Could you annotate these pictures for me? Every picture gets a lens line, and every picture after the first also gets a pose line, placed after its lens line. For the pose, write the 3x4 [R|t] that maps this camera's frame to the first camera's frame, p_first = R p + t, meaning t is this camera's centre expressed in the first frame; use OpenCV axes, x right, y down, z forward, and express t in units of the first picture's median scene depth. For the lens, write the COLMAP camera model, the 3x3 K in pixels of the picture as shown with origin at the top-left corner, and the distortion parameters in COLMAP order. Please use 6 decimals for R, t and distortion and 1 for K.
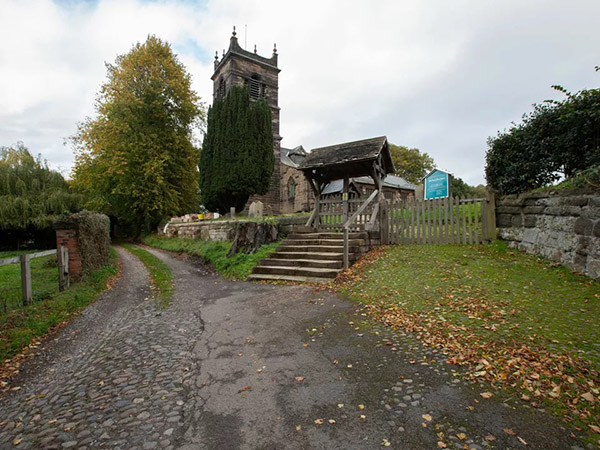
lens RADIAL K [[303.5, 0, 300.3], [0, 303.5, 217.5], [0, 0, 1]] dist [-0.031120, 0.000206]
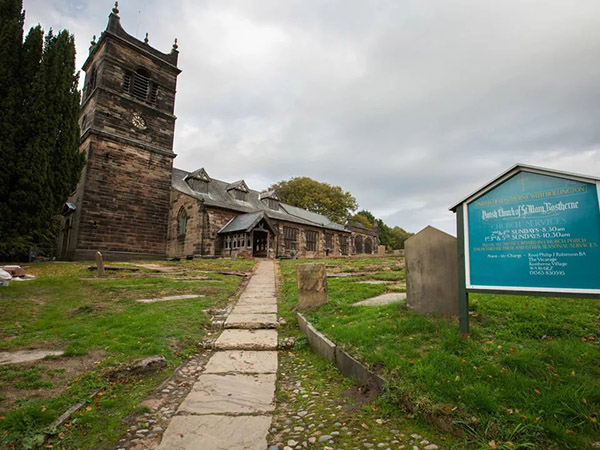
lens RADIAL K [[311.4, 0, 297.3], [0, 311.4, 215.2], [0, 0, 1]] dist [-0.004846, -0.000225]
pose [[0.969522, 0.050756, 0.239690, 0.054263], [-0.020451, 0.991657, -0.127271, -0.022405], [-0.244150, 0.118490, 0.962471, 0.199921]]
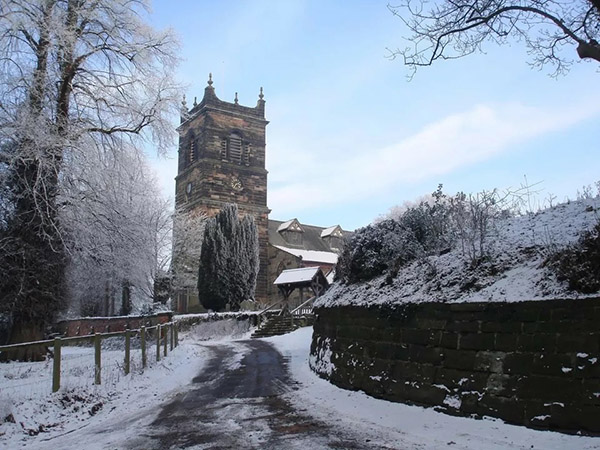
lens RADIAL K [[650.2, 0, 300.0], [0, 650.2, 225.0], [0, 0, 1]] dist [-0.020476, -0.005572]
pose [[0.999735, -0.008040, -0.021590, 0.049146], [0.004778, 0.989110, -0.147103, 0.013862], [0.022537, 0.146961, 0.988886, -0.607343]]
